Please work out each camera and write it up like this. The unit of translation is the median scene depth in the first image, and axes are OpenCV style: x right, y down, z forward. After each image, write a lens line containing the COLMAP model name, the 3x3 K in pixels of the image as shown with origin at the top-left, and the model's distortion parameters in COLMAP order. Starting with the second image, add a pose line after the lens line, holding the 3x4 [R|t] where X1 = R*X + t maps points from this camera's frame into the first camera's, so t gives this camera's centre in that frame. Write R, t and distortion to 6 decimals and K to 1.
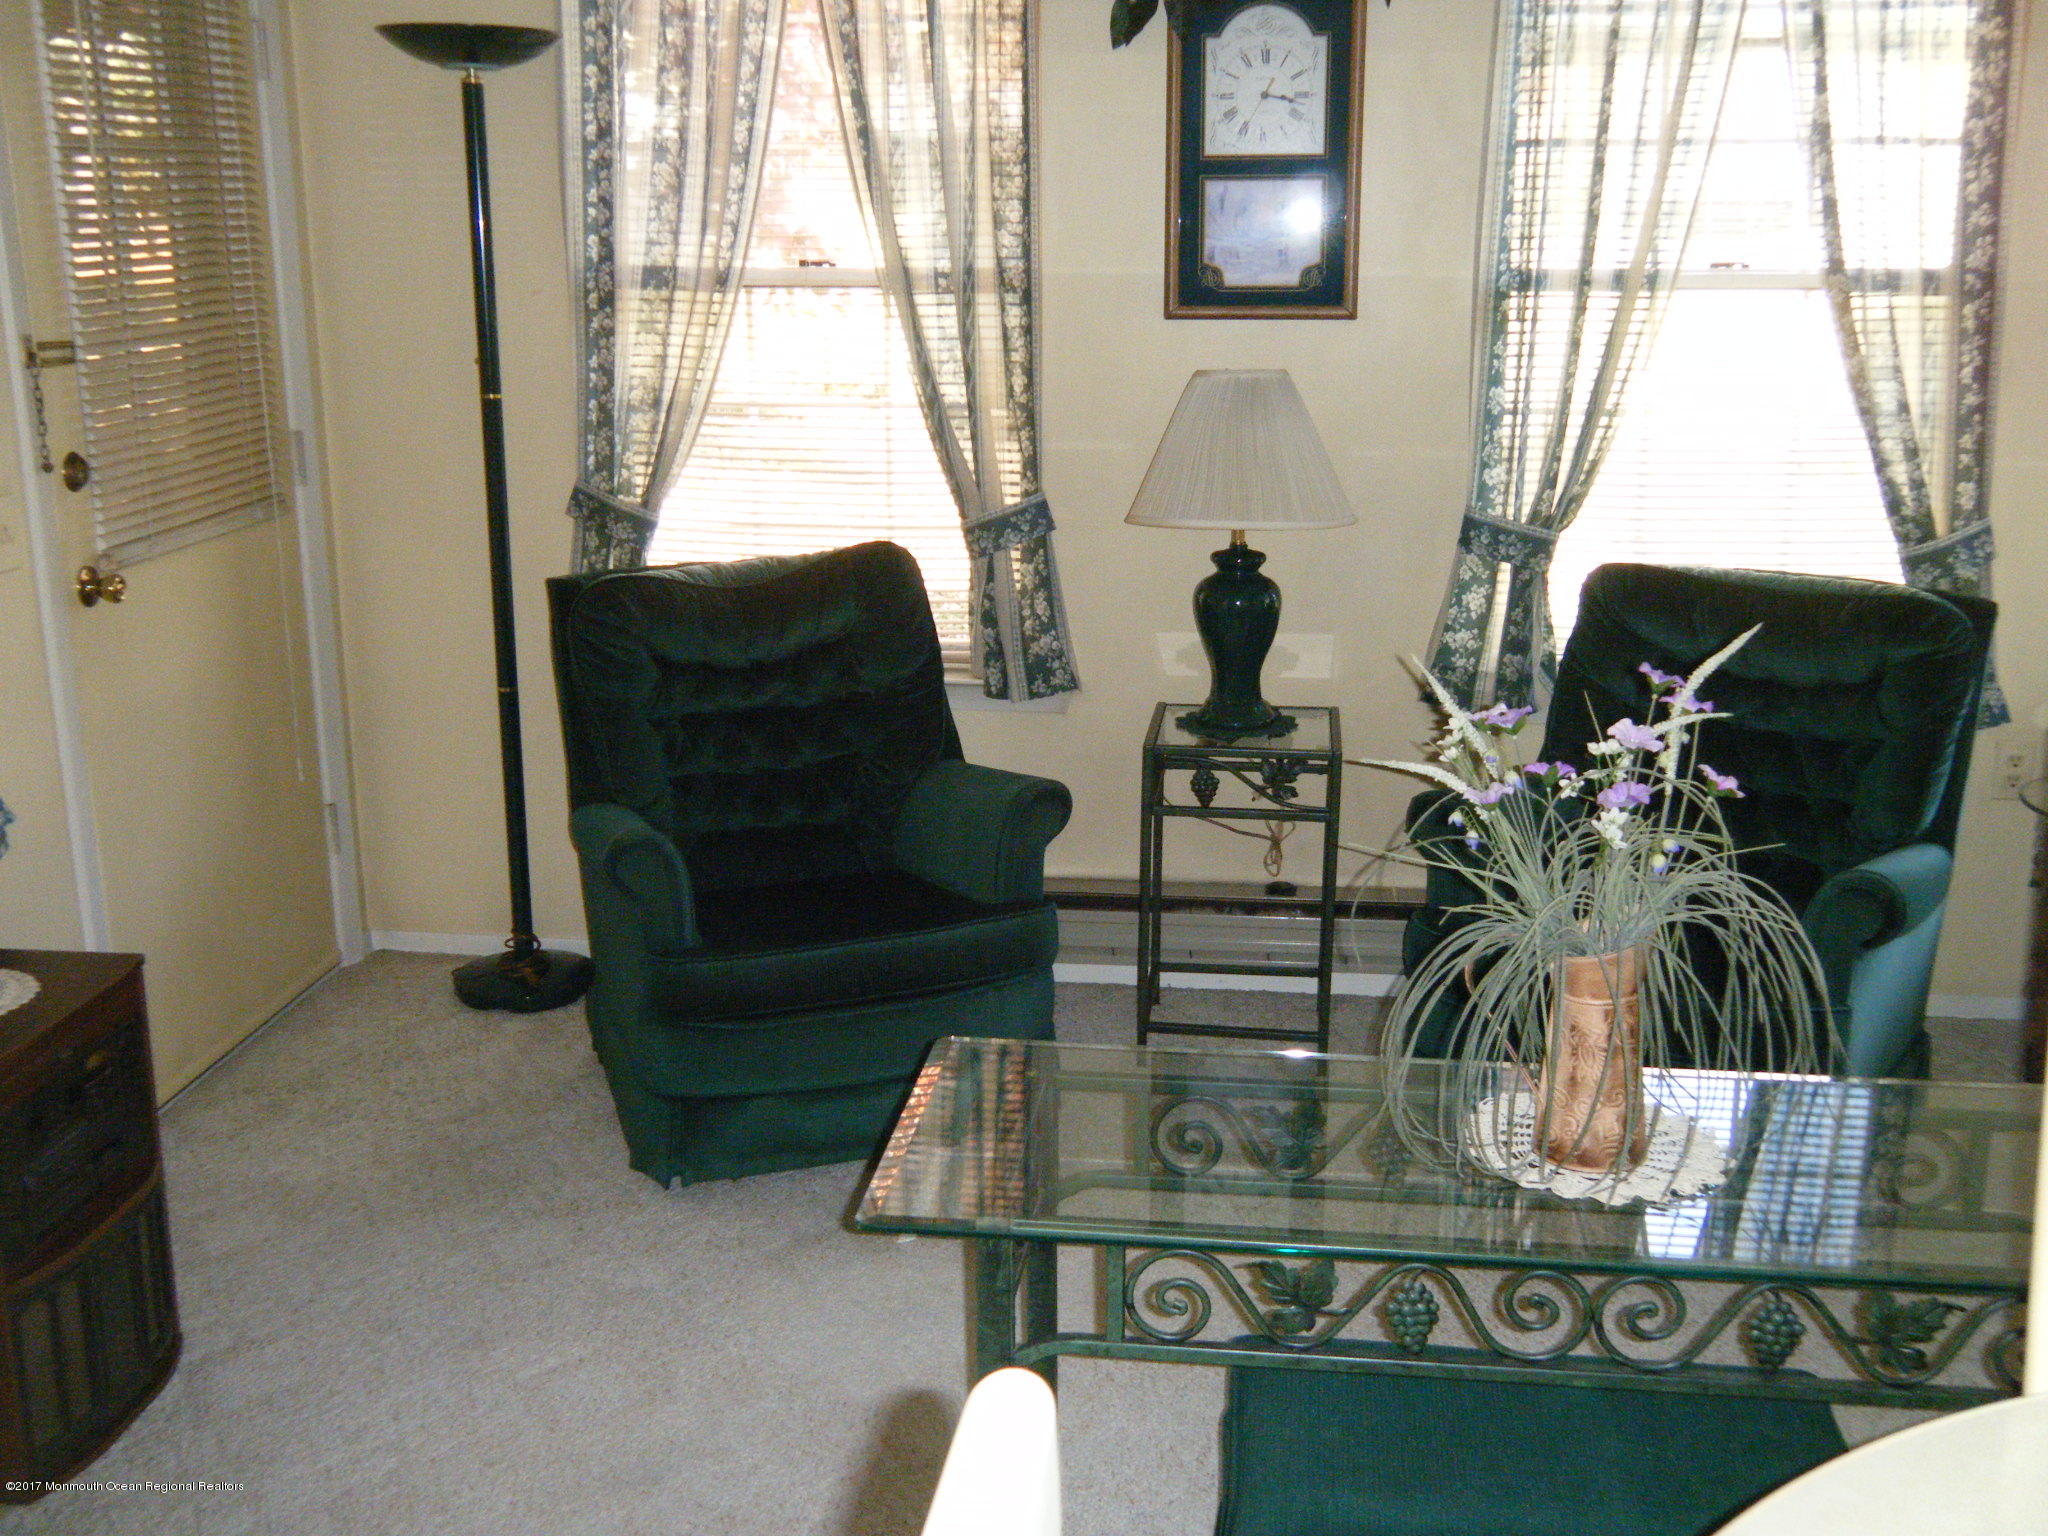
lens RADIAL K [[2123.8, 0, 1024.0], [0, 2123.8, 768.0], [0, 0, 1]] dist [-0.001549, 0.008610]
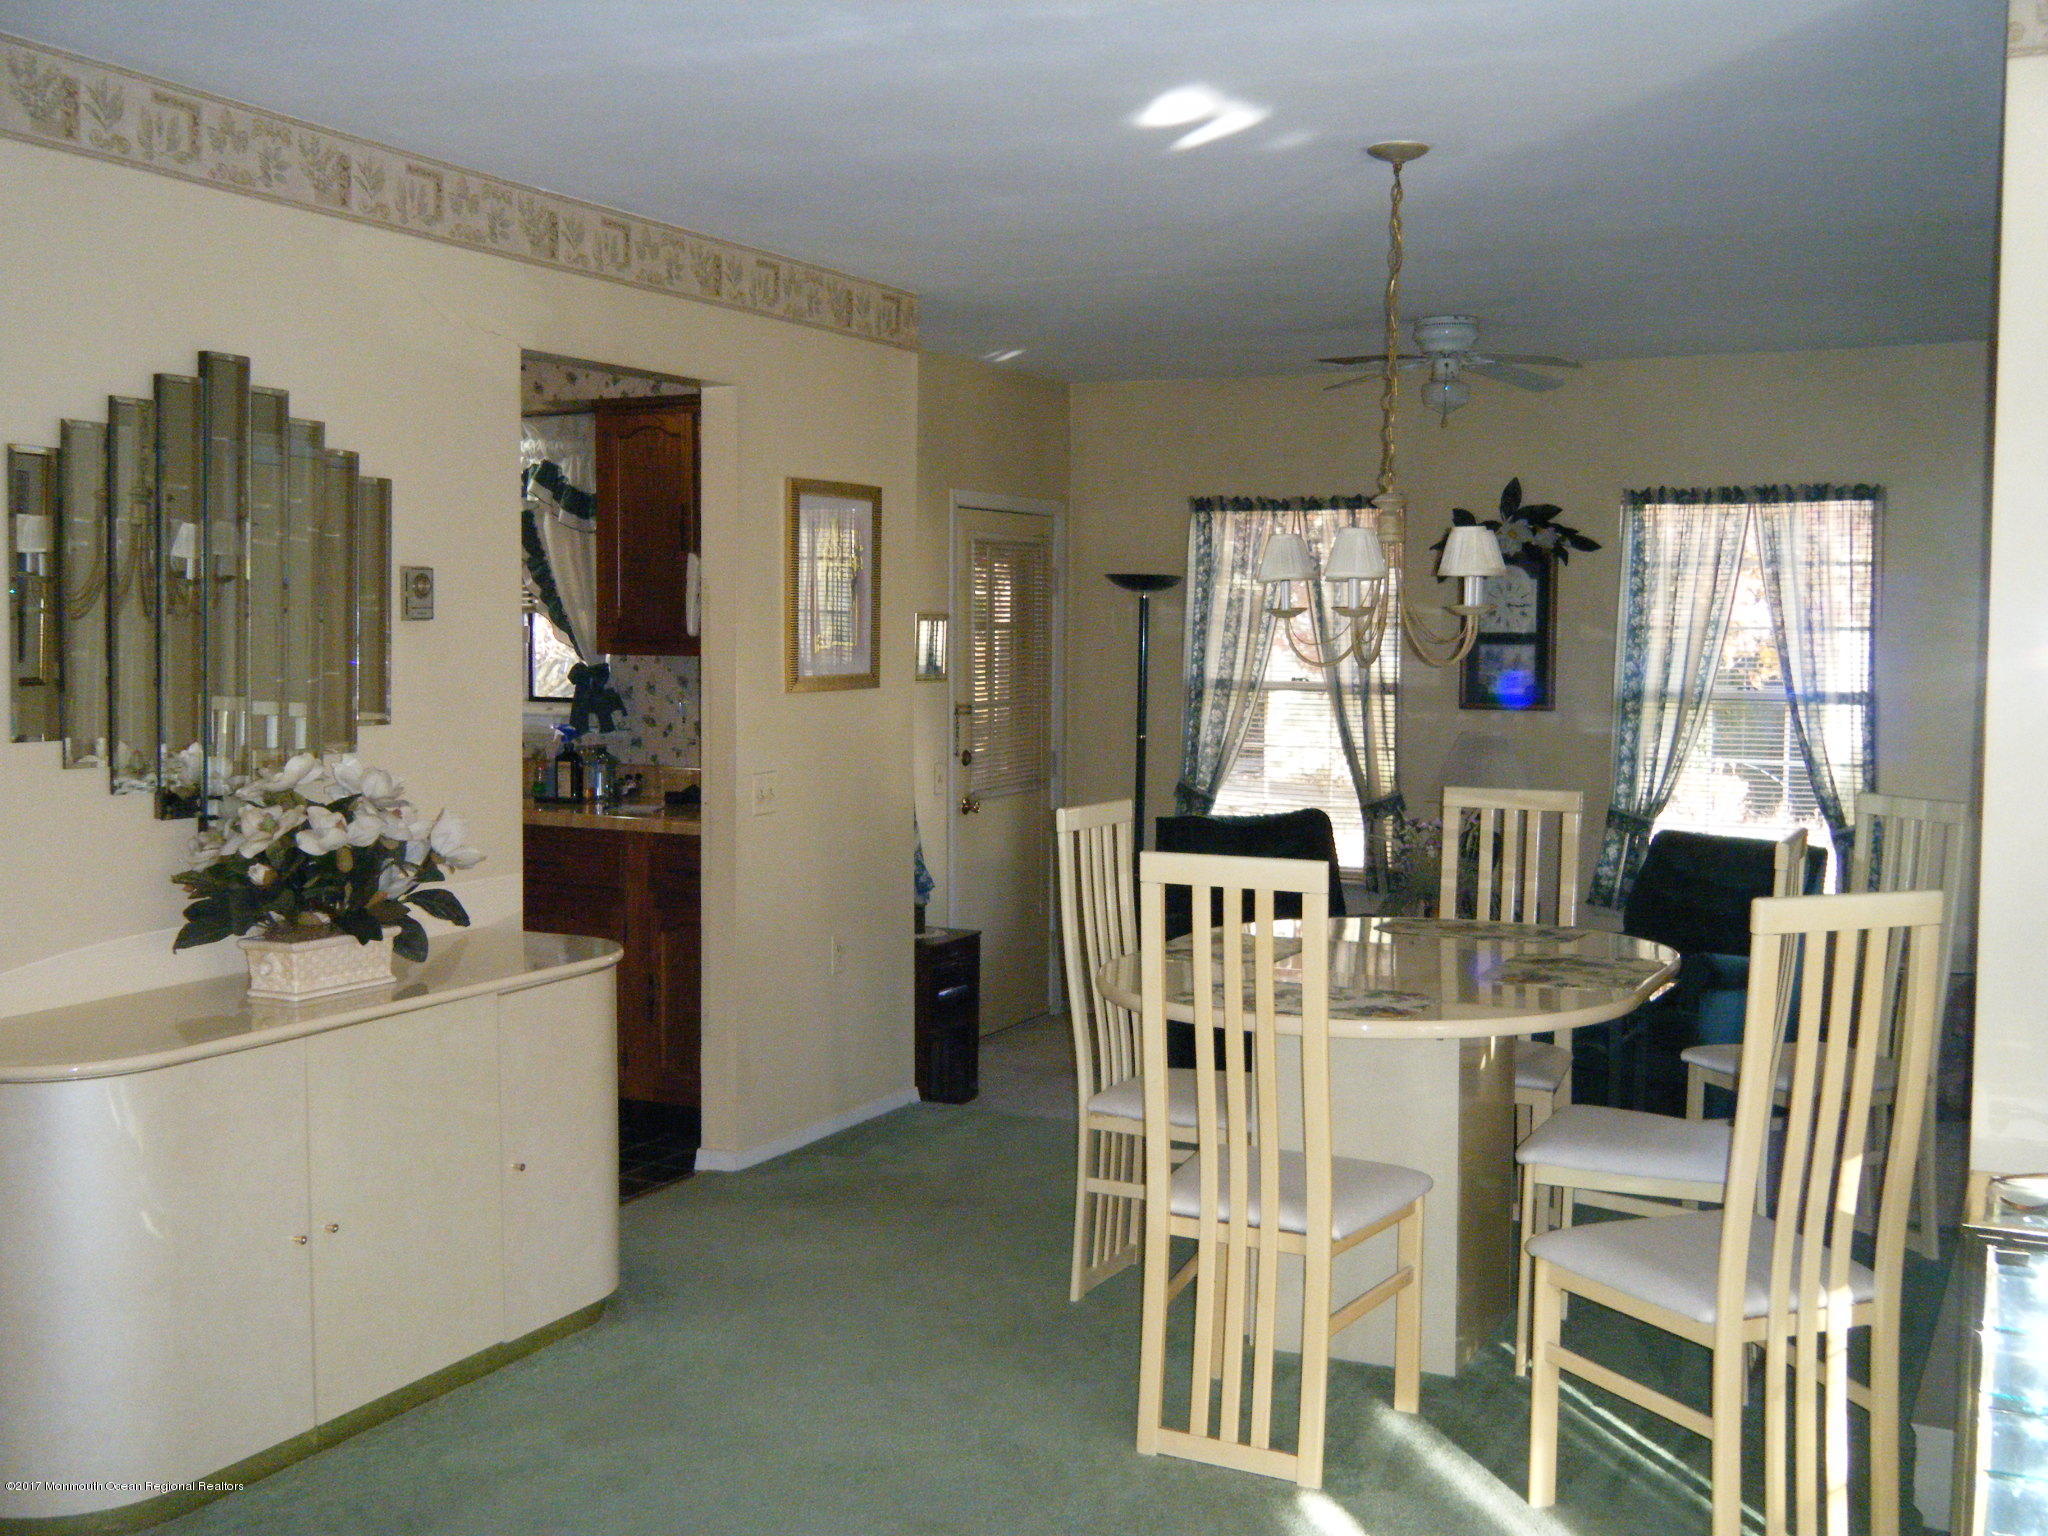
lens RADIAL K [[2123.8, 0, 1024.0], [0, 2123.8, 768.0], [0, 0, 1]] dist [-0.001549, 0.008610]
pose [[0.941932, 0.031725, -0.334303, 0.353429], [-0.094283, 0.980469, -0.172604, 0.236157], [0.322297, 0.194100, 0.926526, -1.015084]]
